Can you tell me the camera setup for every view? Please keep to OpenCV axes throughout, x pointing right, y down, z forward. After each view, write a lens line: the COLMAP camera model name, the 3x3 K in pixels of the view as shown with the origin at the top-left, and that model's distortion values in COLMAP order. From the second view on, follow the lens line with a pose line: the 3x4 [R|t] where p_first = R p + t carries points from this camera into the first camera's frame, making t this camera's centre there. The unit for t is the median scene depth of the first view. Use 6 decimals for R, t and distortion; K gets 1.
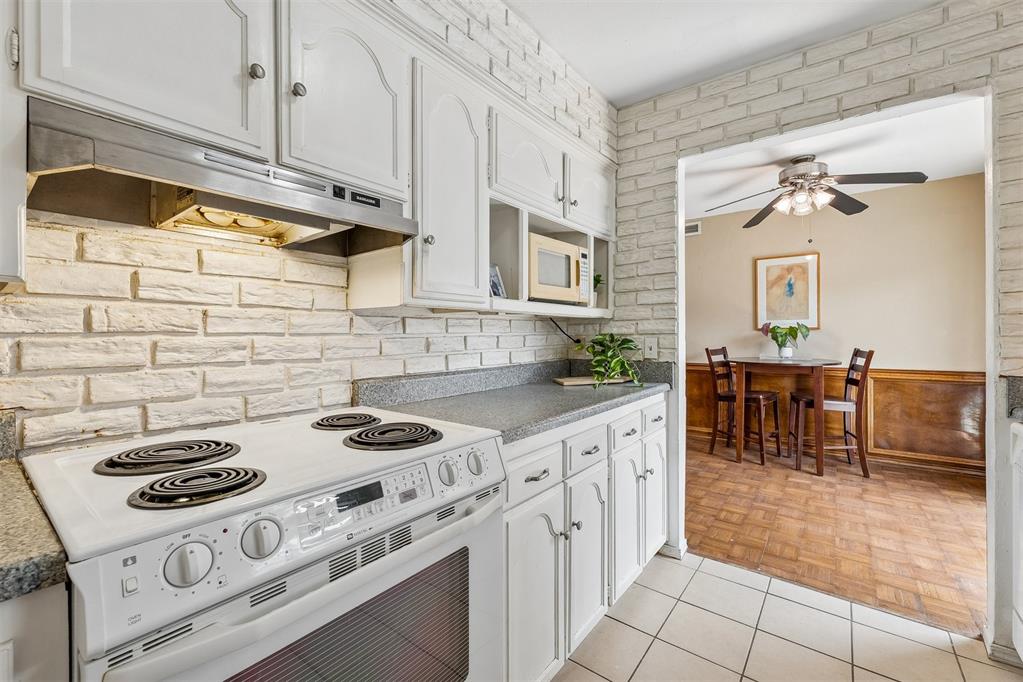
lens RADIAL K [[433.2, 0, 507.6], [0, 433.2, 333.2], [0, 0, 1]] dist [0.002913, -0.000778]
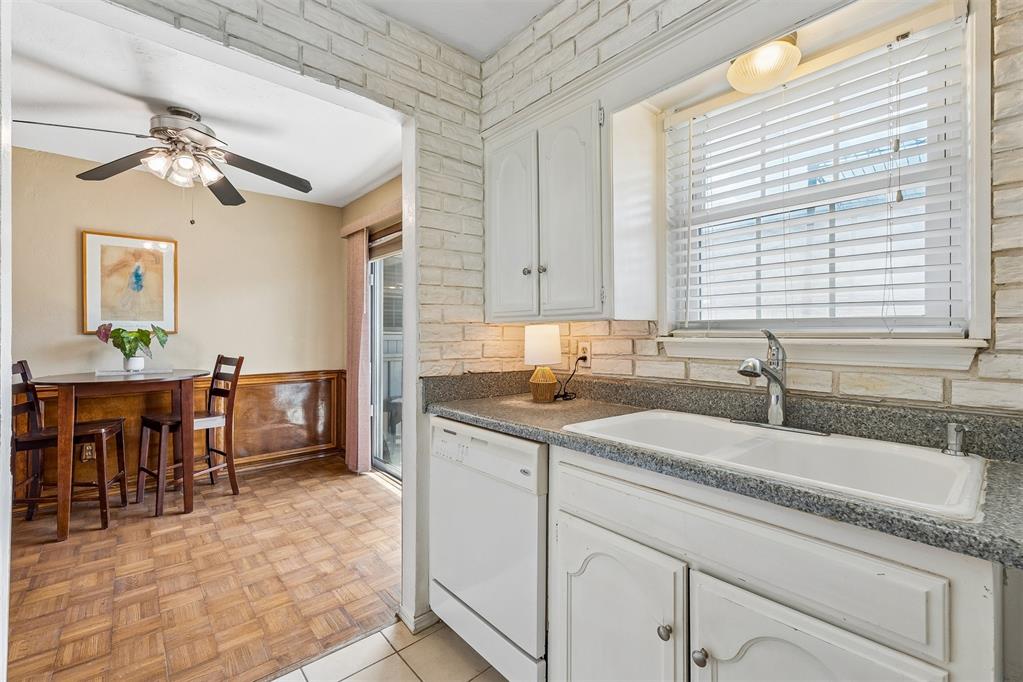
lens RADIAL K [[433.2, 0, 510.4], [0, 433.2, 334.2], [0, 0, 1]] dist [0.002913, -0.000778]
pose [[0.193504, 0.006838, 0.981076, 0.032273], [-0.000678, 0.999976, -0.006836, -0.003028], [-0.981099, 0.000658, 0.193504, 0.248319]]
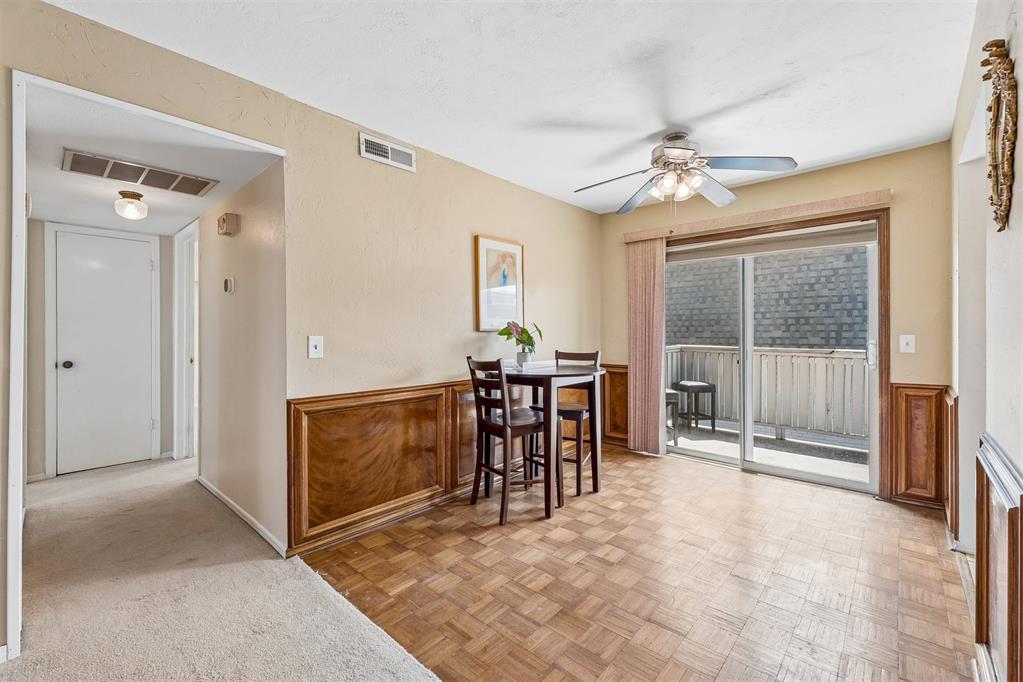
lens RADIAL K [[433.2, 0, 509.5], [0, 433.2, 336.5], [0, 0, 1]] dist [0.002913, -0.000778]
pose [[0.081915, -0.003246, 0.996634, -0.201227], [0.005731, 0.999980, 0.002786, 0.000081], [-0.996623, 0.005483, 0.081932, 1.122425]]
